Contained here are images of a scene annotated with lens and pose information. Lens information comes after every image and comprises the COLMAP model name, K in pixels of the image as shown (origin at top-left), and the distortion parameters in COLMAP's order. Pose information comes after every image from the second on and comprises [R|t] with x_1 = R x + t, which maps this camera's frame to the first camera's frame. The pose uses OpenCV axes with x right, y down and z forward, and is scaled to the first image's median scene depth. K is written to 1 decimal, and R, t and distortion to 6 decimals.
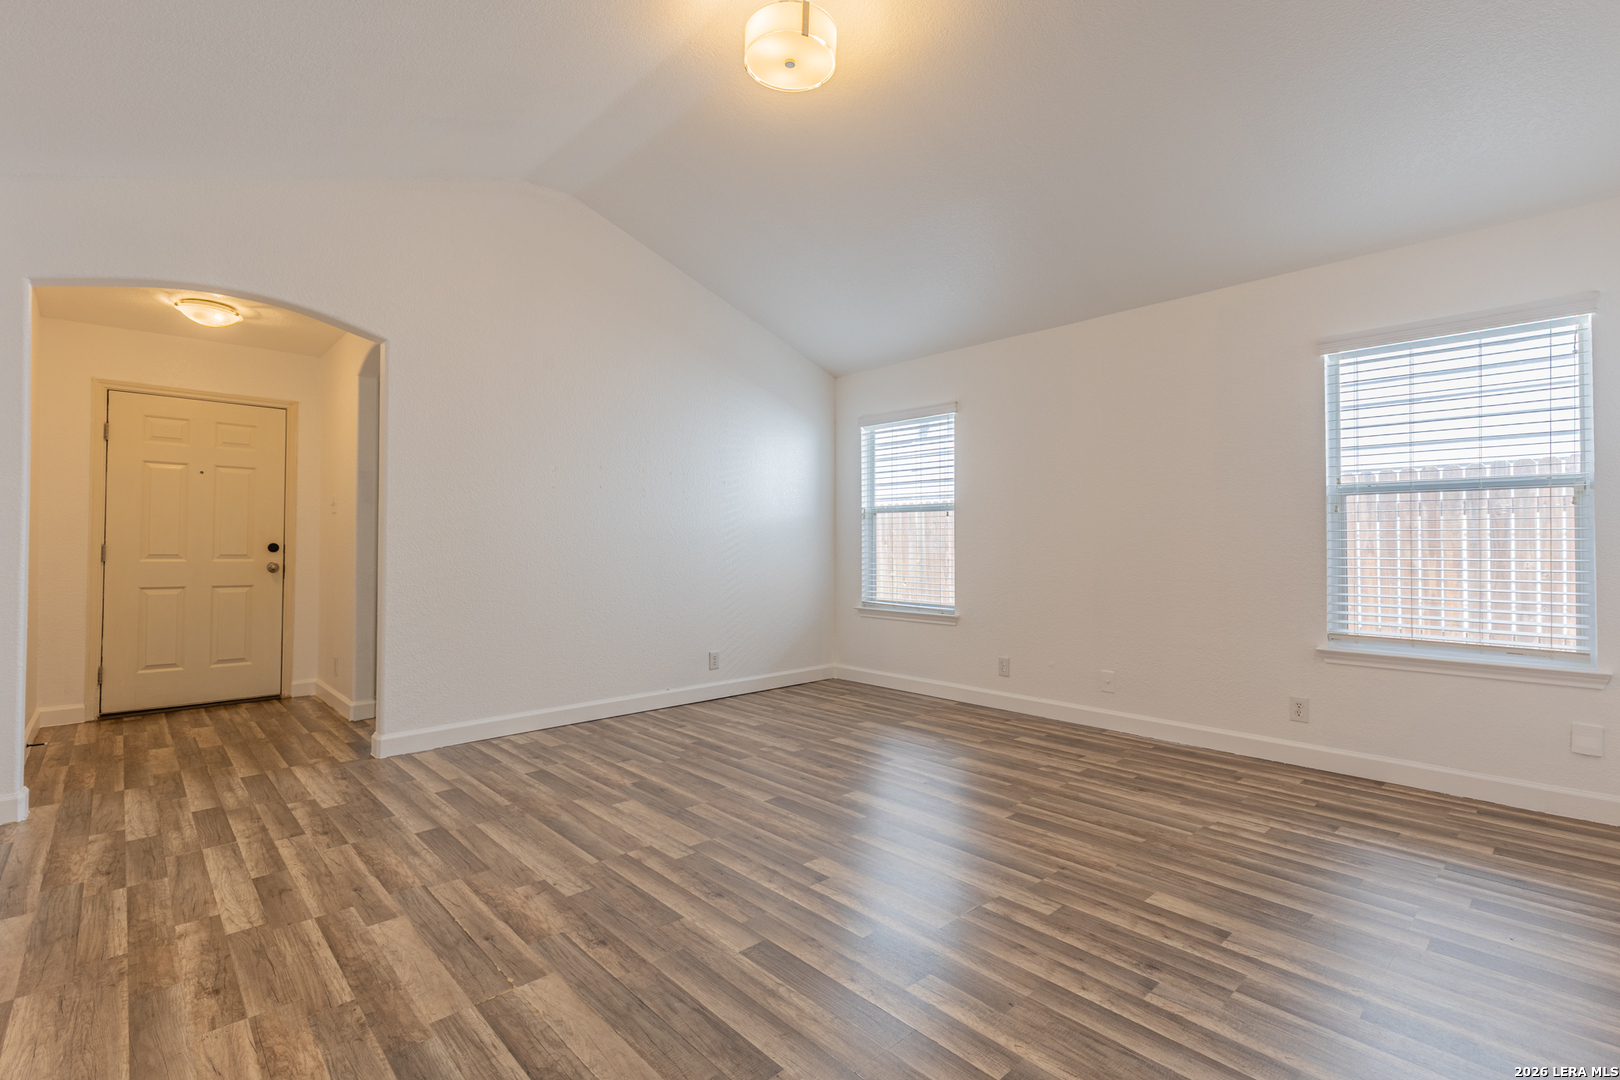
lens RADIAL K [[733.7, 0, 808.6], [0, 733.7, 574.6], [0, 0, 1]] dist [0.008919, -0.001557]
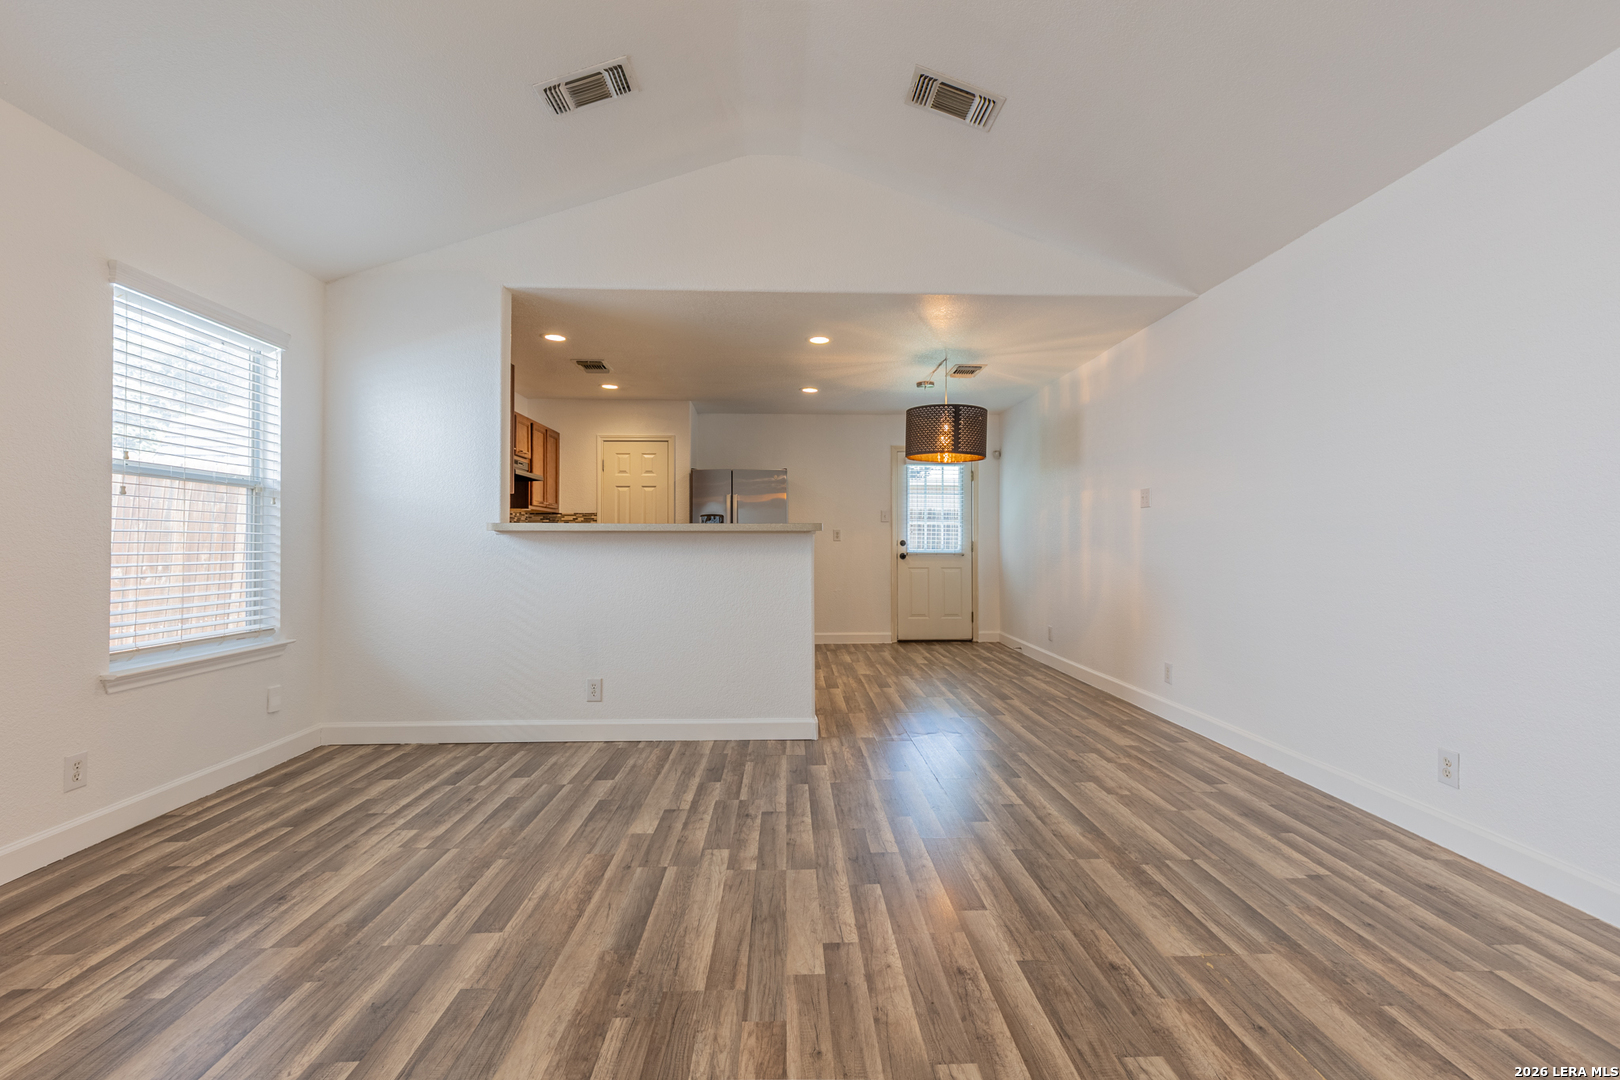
lens RADIAL K [[733.7, 0, 817.8], [0, 733.7, 542.1], [0, 0, 1]] dist [0.008919, -0.001557]
pose [[-0.765669, -0.000880, 0.643234, -0.398512], [0.022895, 0.999328, 0.028620, -0.048223], [-0.642827, 0.036640, -0.765134, 1.301655]]
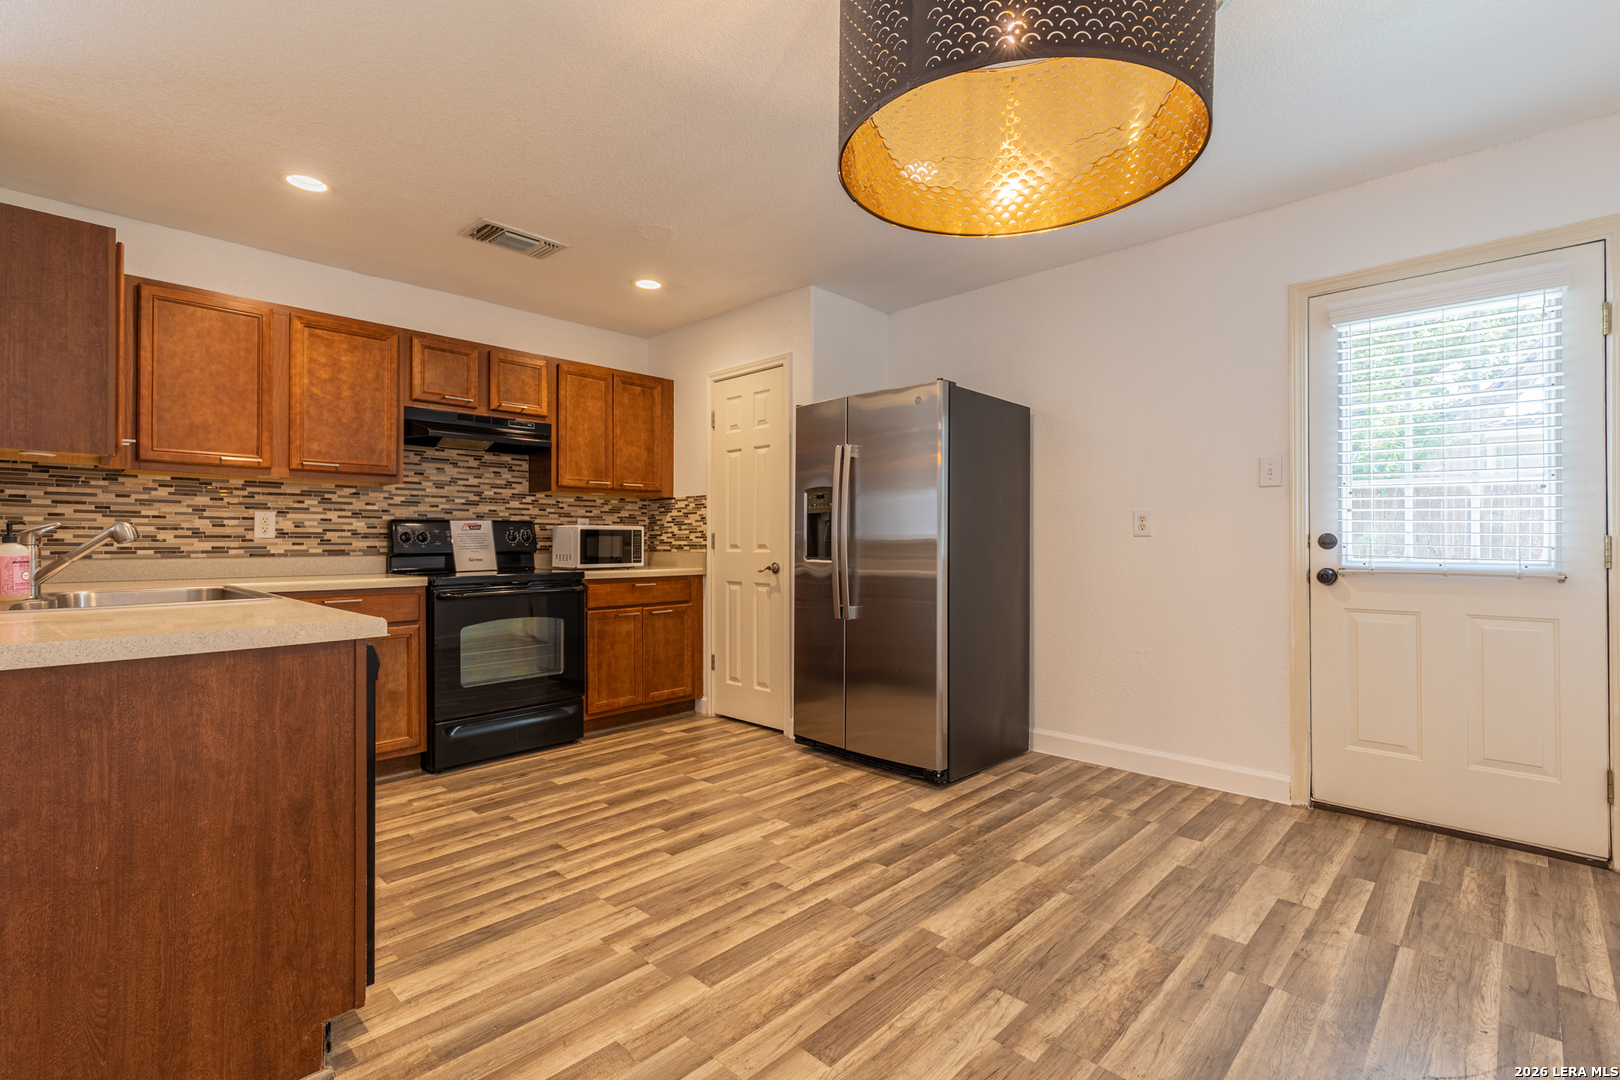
lens RADIAL K [[733.7, 0, 824.9], [0, 733.7, 539.0], [0, 0, 1]] dist [0.008919, -0.001557]
pose [[-0.060549, 0.001872, 0.998163, 0.113060], [0.038307, 0.999266, 0.000450, 0.007993], [-0.997430, 0.038264, -0.060576, -0.151173]]
